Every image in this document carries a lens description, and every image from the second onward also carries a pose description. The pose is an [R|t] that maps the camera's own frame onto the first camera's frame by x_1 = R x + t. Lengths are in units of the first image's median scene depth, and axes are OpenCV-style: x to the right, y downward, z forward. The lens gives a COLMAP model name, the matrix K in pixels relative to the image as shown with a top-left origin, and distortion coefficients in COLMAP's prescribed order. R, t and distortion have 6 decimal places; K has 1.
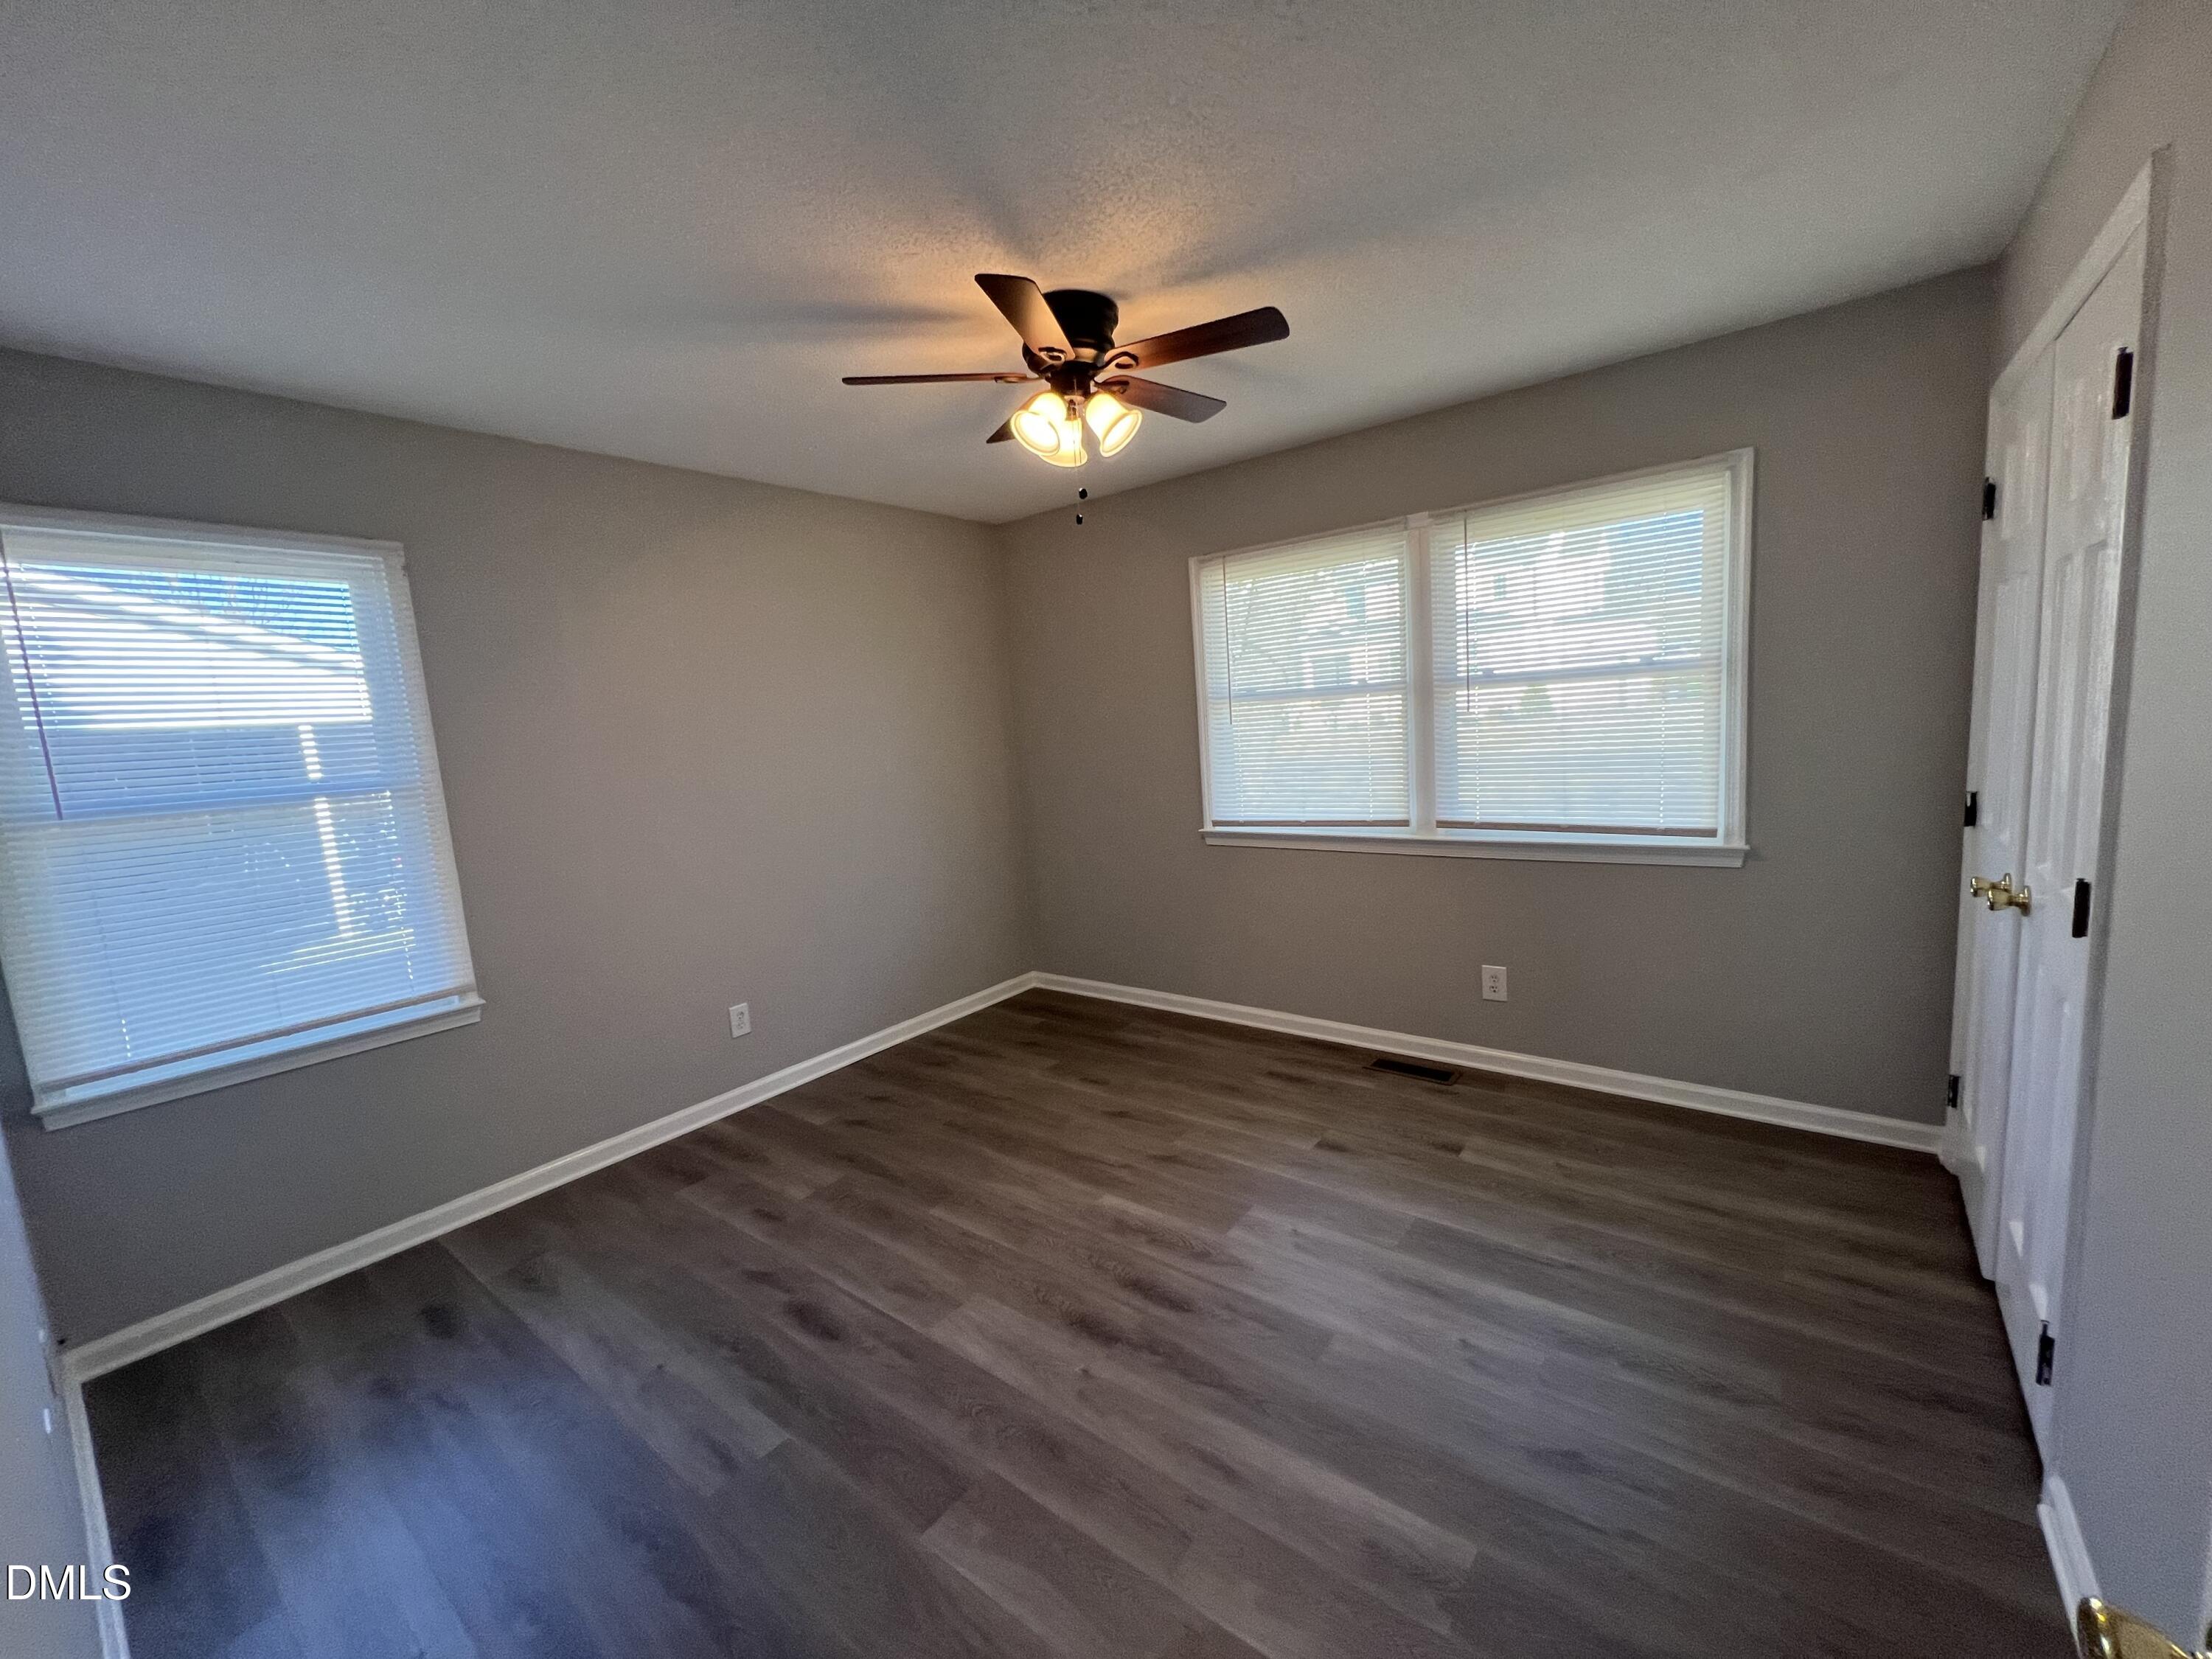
lens RADIAL K [[884.8, 0, 1106.0], [0, 884.8, 829.5], [0, 0, 1]] dist [-0.002977, 0.000373]
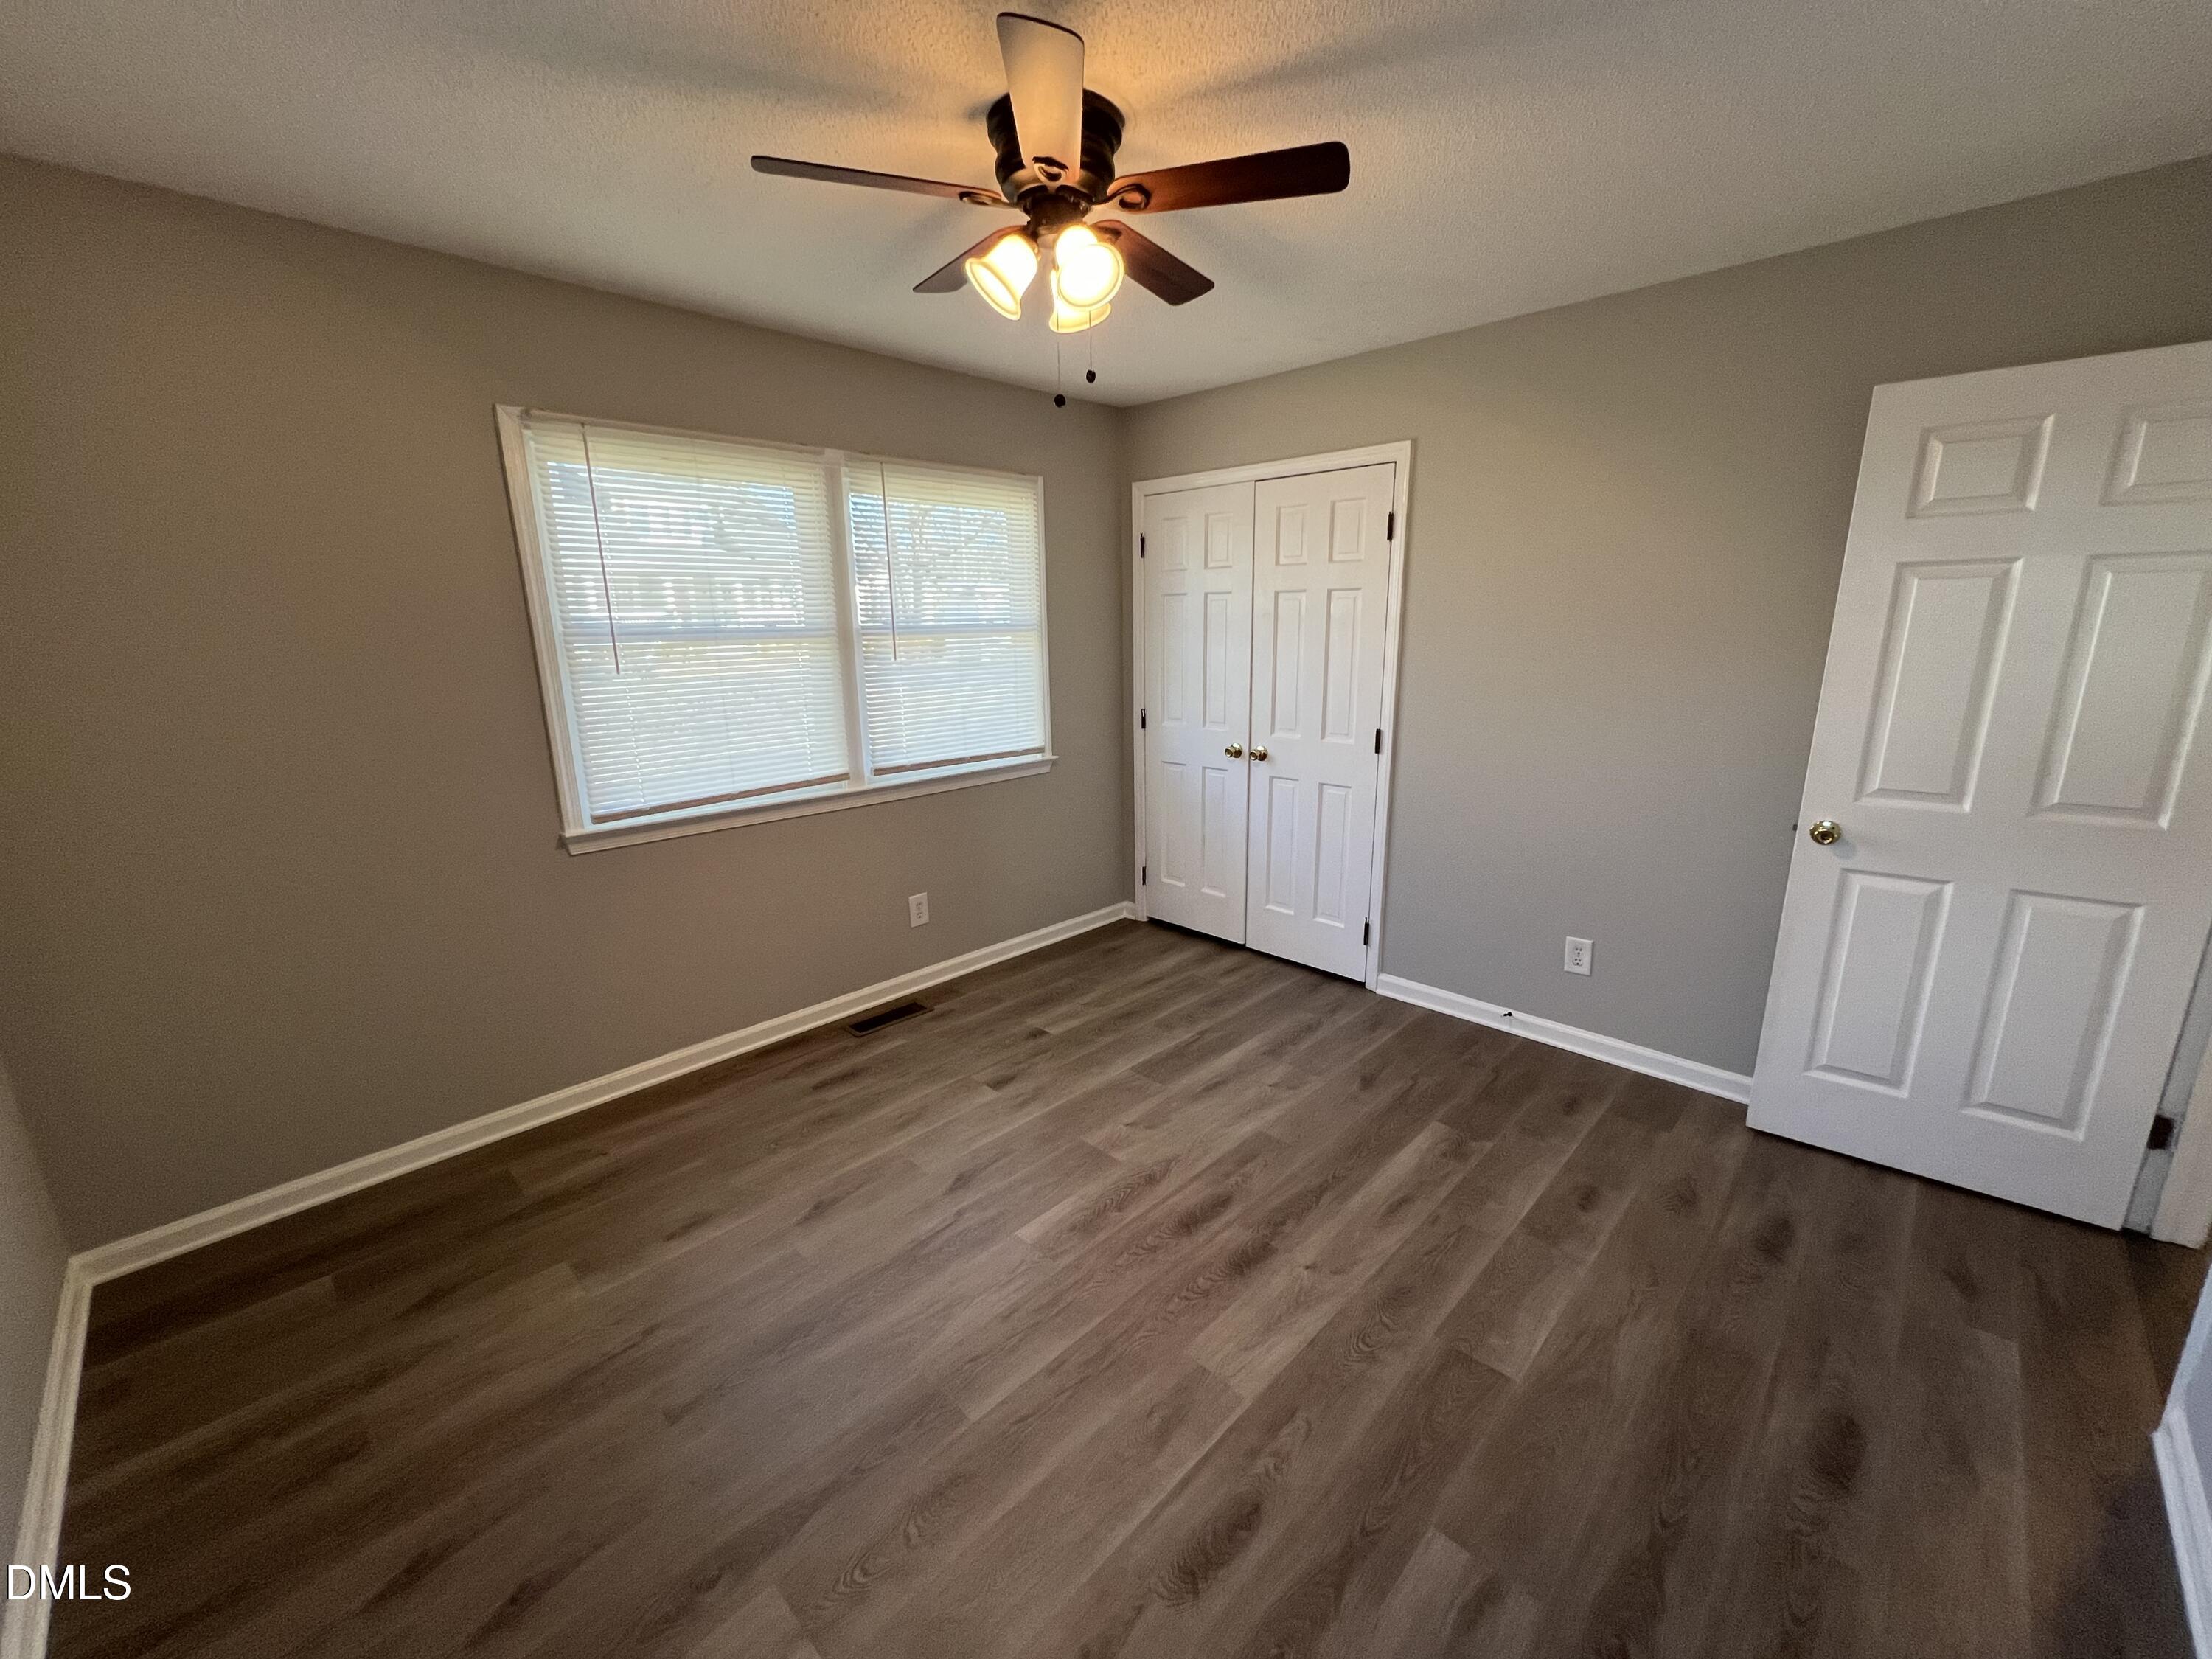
lens RADIAL K [[884.8, 0, 1106.0], [0, 884.8, 829.5], [0, 0, 1]] dist [-0.002977, 0.000373]
pose [[0.109077, -0.165389, 0.980178, -0.736190], [0.134943, 0.979397, 0.150241, -0.071711], [-0.984831, 0.115880, 0.129148, 0.759251]]
